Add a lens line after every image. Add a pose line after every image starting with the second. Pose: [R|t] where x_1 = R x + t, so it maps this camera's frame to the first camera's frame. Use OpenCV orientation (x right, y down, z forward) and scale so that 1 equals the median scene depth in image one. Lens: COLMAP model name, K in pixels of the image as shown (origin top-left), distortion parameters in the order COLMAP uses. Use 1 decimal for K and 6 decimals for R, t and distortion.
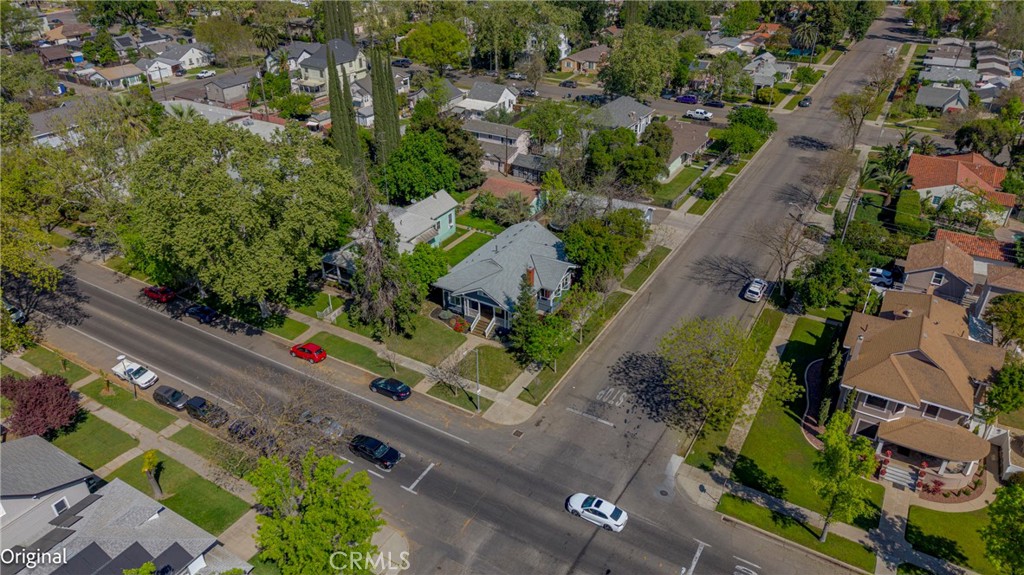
lens RADIAL K [[679.7, 0, 514.6], [0, 679.7, 289.1], [0, 0, 1]] dist [0.080713, -0.111881]
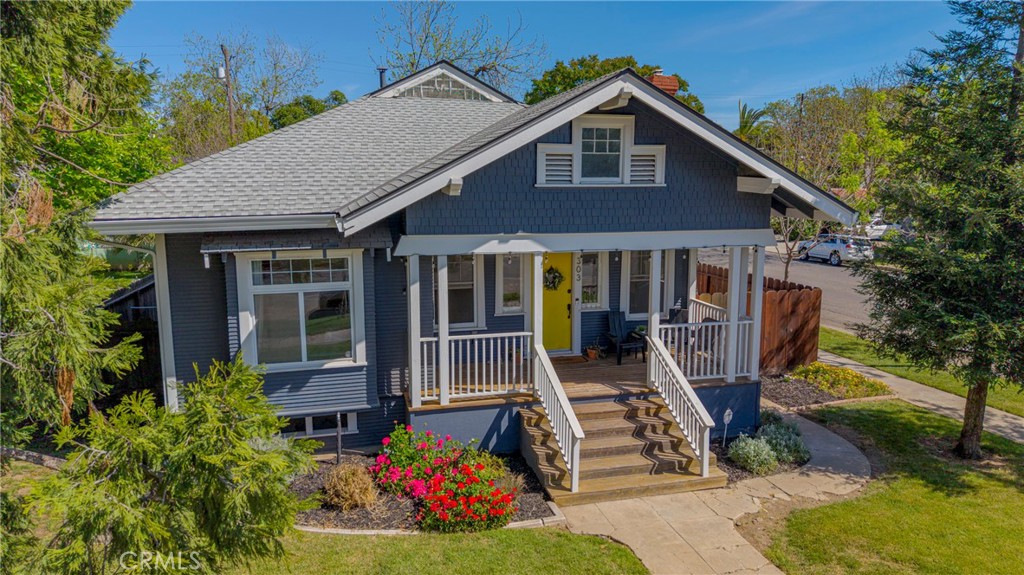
lens RADIAL K [[679.7, 0, 514.6], [0, 679.7, 289.1], [0, 0, 1]] dist [0.080713, -0.111881]
pose [[0.704275, -0.105965, 0.701974, -0.151354], [0.354614, 0.909114, -0.218544, 0.052951], [-0.615016, 0.402845, 0.677843, 0.892902]]
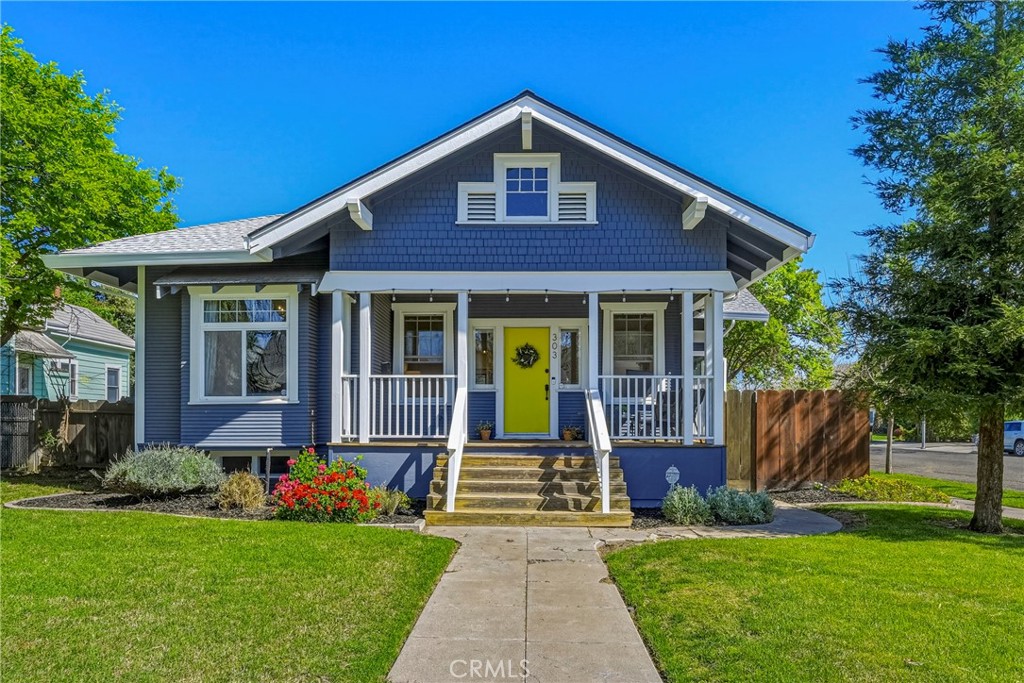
lens RADIAL K [[684.0, 0, 510.8], [0, 684.0, 421.3], [0, 0, 1]] dist [-0.006765, 0.003970]
pose [[0.876402, 0.005956, 0.481544, -0.108170], [0.236614, 0.865583, -0.441340, 0.102136], [-0.419444, 0.500731, 0.757189, 0.885741]]
